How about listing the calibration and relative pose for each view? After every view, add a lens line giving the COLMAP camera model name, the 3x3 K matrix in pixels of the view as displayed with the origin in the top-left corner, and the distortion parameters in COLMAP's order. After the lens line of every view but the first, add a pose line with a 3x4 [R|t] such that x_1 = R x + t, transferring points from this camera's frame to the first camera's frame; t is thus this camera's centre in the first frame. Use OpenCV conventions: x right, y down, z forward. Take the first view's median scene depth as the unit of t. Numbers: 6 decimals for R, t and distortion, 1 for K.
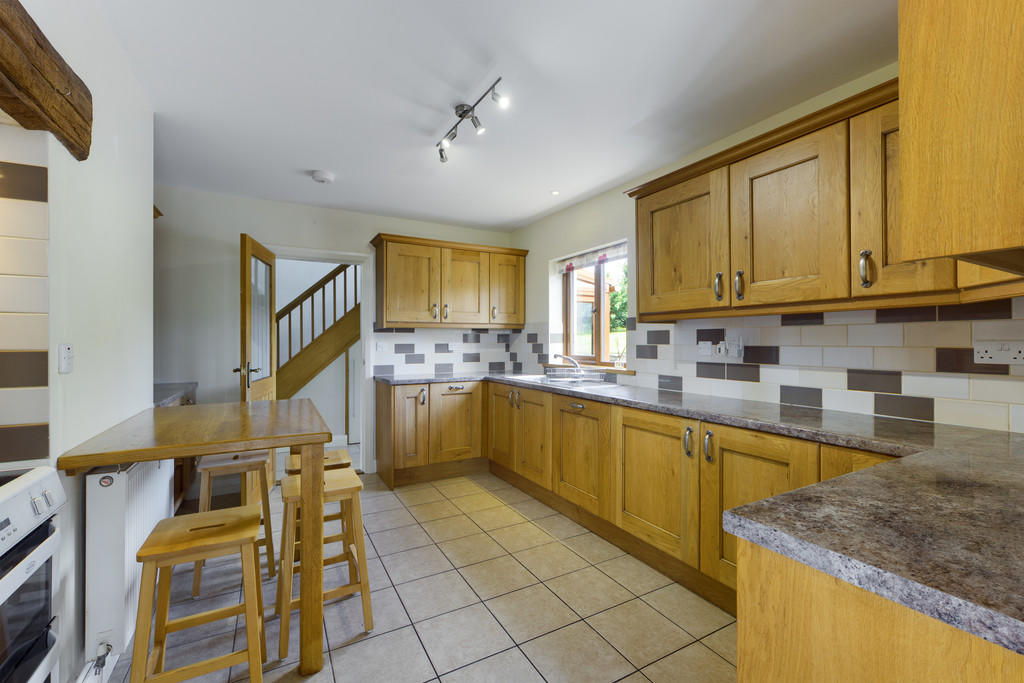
lens RADIAL K [[428.1, 0, 513.8], [0, 428.1, 342.7], [0, 0, 1]] dist [-0.002873, 0.000344]
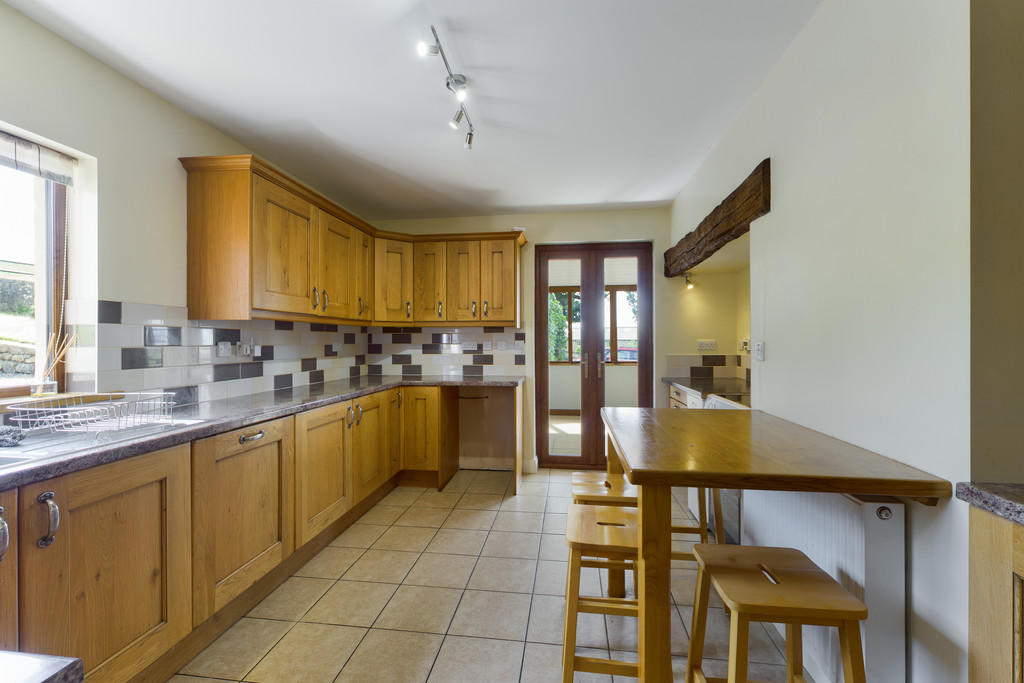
lens RADIAL K [[428.1, 0, 515.0], [0, 428.1, 339.3], [0, 0, 1]] dist [-0.002873, 0.000344]
pose [[-0.800667, 0.003057, 0.599102, -0.732323], [0.002645, 0.999995, -0.001568, -0.006454], [-0.599104, 0.000329, -0.800671, 1.609648]]
